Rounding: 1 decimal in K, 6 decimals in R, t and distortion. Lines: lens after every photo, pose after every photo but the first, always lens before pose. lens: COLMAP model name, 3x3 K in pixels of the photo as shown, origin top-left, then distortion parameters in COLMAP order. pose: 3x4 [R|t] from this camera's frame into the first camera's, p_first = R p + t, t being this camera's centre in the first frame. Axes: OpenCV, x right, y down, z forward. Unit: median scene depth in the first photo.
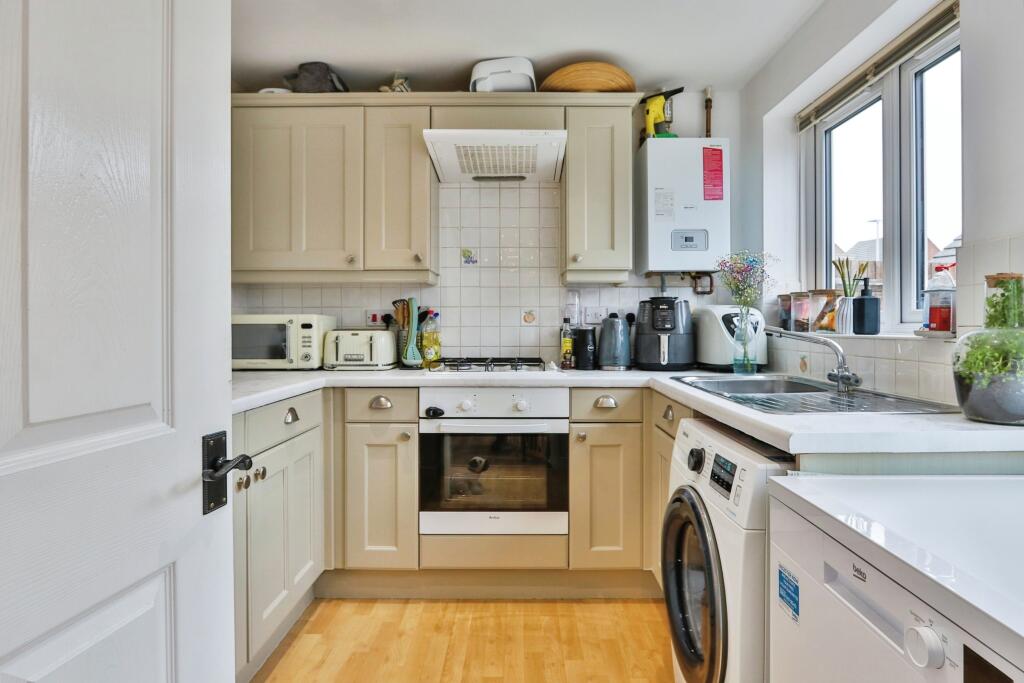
lens RADIAL K [[476.5, 0, 516.0], [0, 476.5, 322.0], [0, 0, 1]] dist [0.000402, 0.000072]
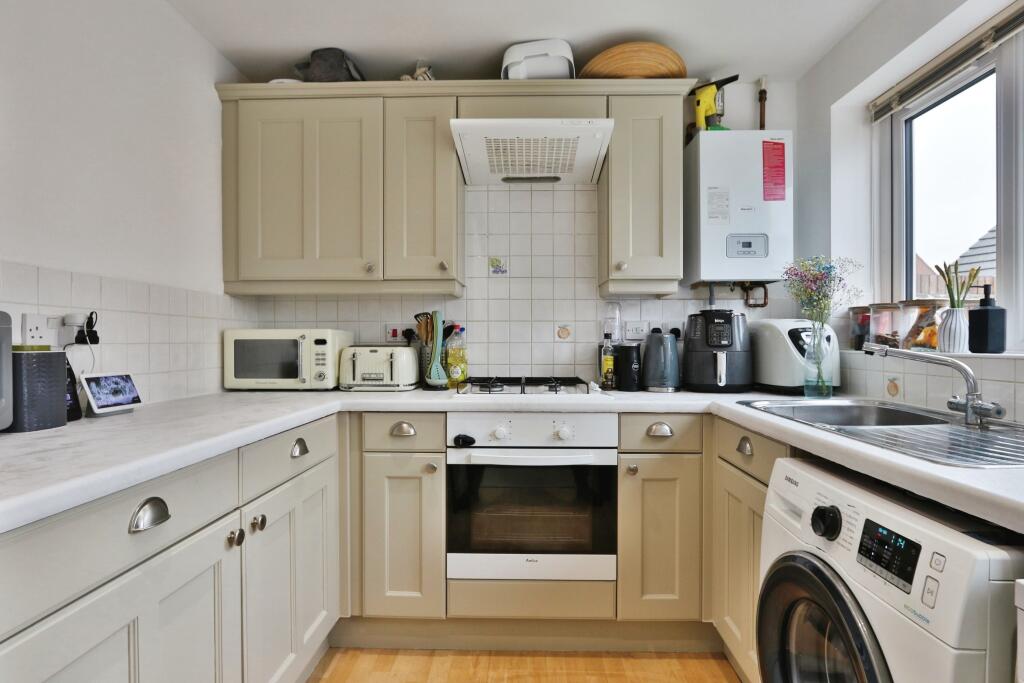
lens RADIAL K [[438.5, 0, 512.0], [0, 438.5, 341.5], [0, 0, 1]] dist [0.000742, 0.000119]
pose [[0.999785, 0.001055, -0.020718, -0.059686], [-0.000875, 0.999962, 0.008723, 0.000273], [0.020726, -0.008703, 0.999747, 0.177610]]
